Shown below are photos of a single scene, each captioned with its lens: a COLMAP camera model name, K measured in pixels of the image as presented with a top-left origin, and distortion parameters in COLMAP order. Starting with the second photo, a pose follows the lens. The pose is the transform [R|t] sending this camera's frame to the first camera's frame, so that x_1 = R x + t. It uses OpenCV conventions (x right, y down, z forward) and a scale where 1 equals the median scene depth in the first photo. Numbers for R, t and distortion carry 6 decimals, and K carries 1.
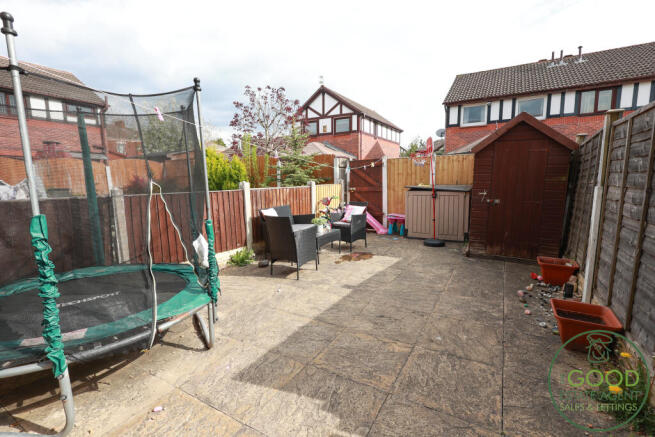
lens RADIAL K [[299.0, 0, 327.5], [0, 299.0, 221.3], [0, 0, 1]] dist [-0.001970, 0.001568]
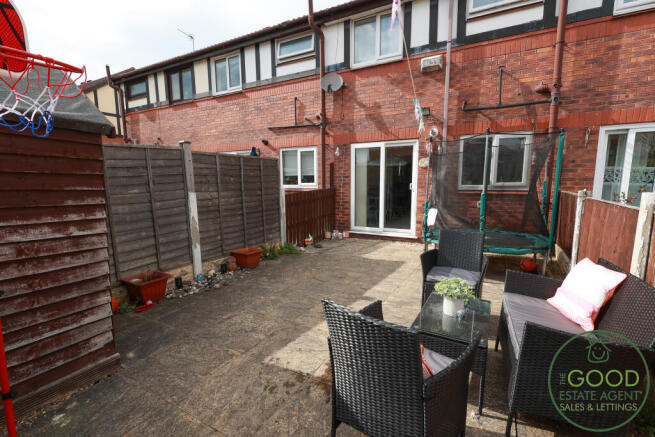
lens RADIAL K [[299.0, 0, 332.4], [0, 299.0, 219.8], [0, 0, 1]] dist [-0.001970, 0.001568]
pose [[-0.999317, 0.024002, -0.028110, 0.210246], [0.015593, 0.963256, 0.268132, -0.288388], [0.033512, 0.267511, -0.962972, 1.913882]]
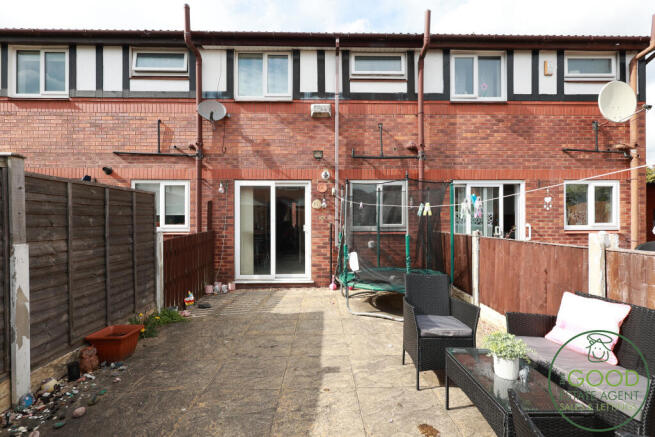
lens RADIAL K [[299.0, 0, 327.8], [0, 299.0, 217.1], [0, 0, 1]] dist [-0.001970, 0.001568]
pose [[-0.850124, 0.010825, -0.526471, 0.488697], [-0.058886, 0.991564, 0.115474, -0.259873], [0.523280, 0.129169, -0.842315, 1.642556]]
